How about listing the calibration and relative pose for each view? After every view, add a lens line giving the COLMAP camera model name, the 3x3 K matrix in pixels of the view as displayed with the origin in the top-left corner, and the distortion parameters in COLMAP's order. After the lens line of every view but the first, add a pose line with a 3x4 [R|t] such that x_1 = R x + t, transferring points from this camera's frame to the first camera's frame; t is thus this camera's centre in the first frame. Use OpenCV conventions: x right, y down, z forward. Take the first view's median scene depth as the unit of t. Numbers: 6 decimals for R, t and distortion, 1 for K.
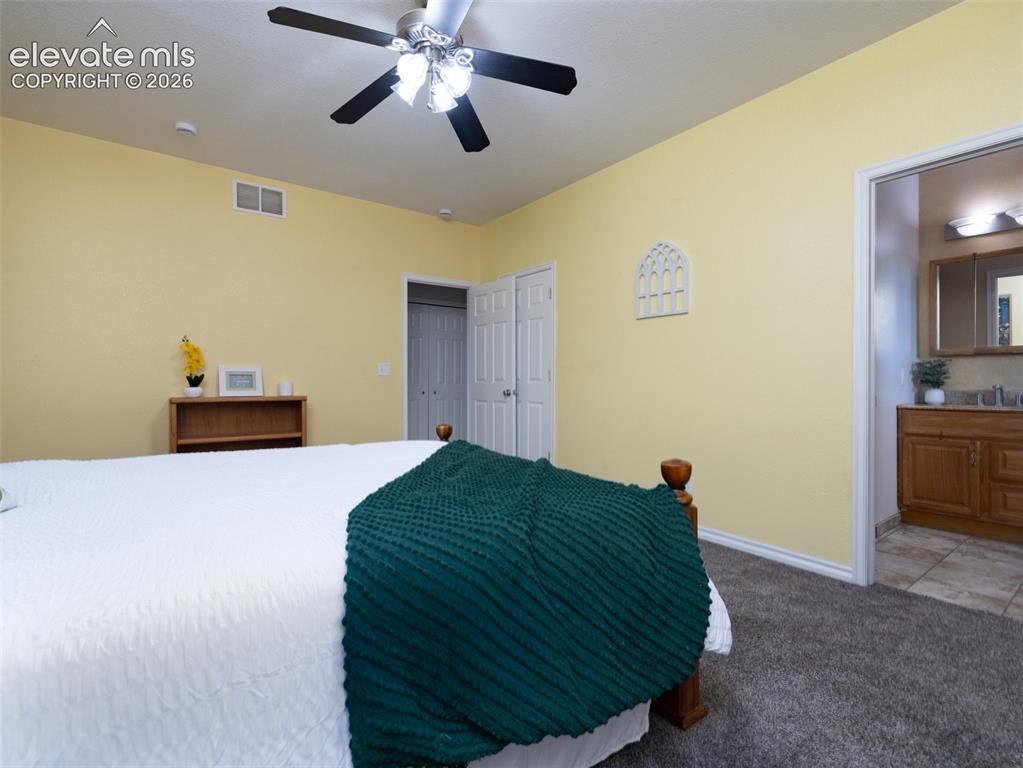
lens RADIAL K [[491.1, 0, 513.1], [0, 491.1, 383.5], [0, 0, 1]] dist [0.001654, 0.000243]
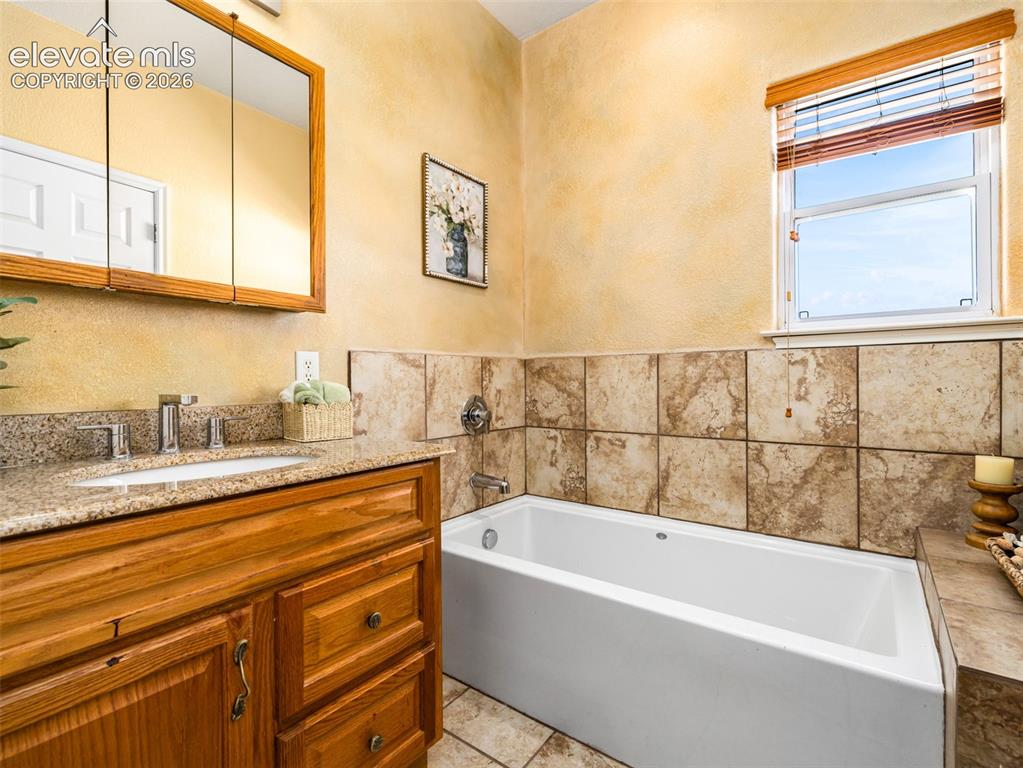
lens RADIAL K [[491.1, 0, 512.0], [0, 491.1, 383.3], [0, 0, 1]] dist [0.001654, 0.000243]
pose [[-0.279126, -0.003499, 0.960248, 0.580212], [0.003526, 0.999983, 0.004669, -0.003568], [-0.960248, 0.004689, -0.279109, 0.835072]]
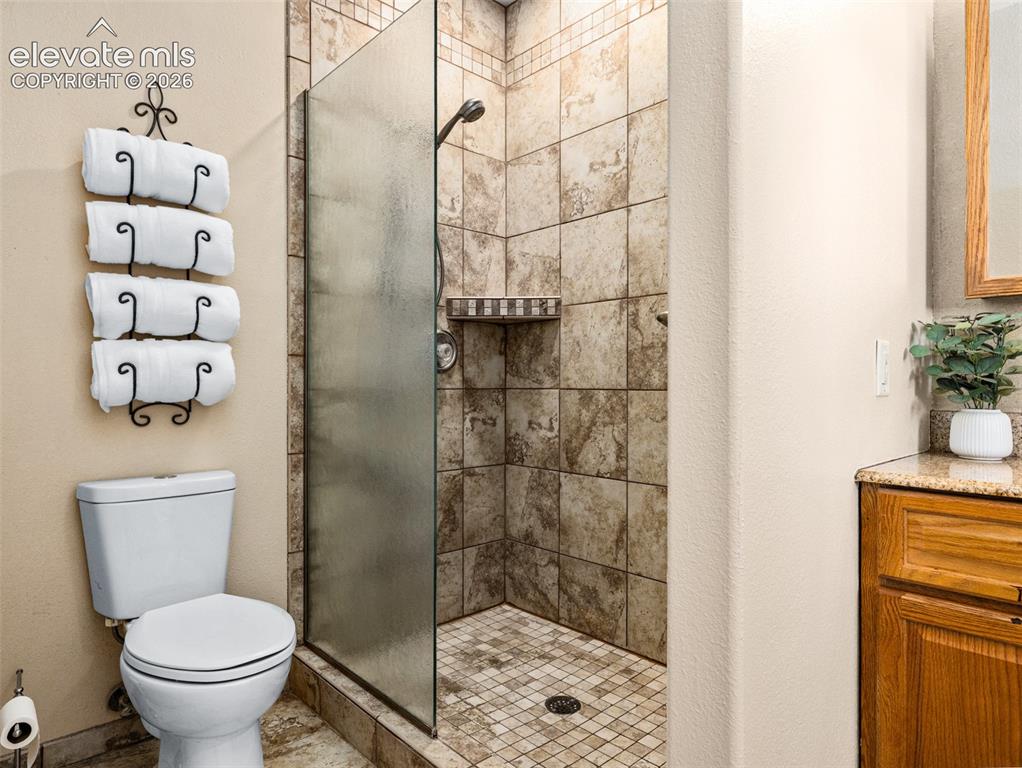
lens RADIAL K [[616.2, 0, 510.2], [0, 616.2, 386.4], [0, 0, 1]] dist [0.004348, 0.001028]
pose [[0.995714, -0.000959, 0.092478, 0.549322], [0.000346, 0.999978, 0.006646, -0.004423], [-0.092483, -0.006586, 0.995693, 0.667522]]
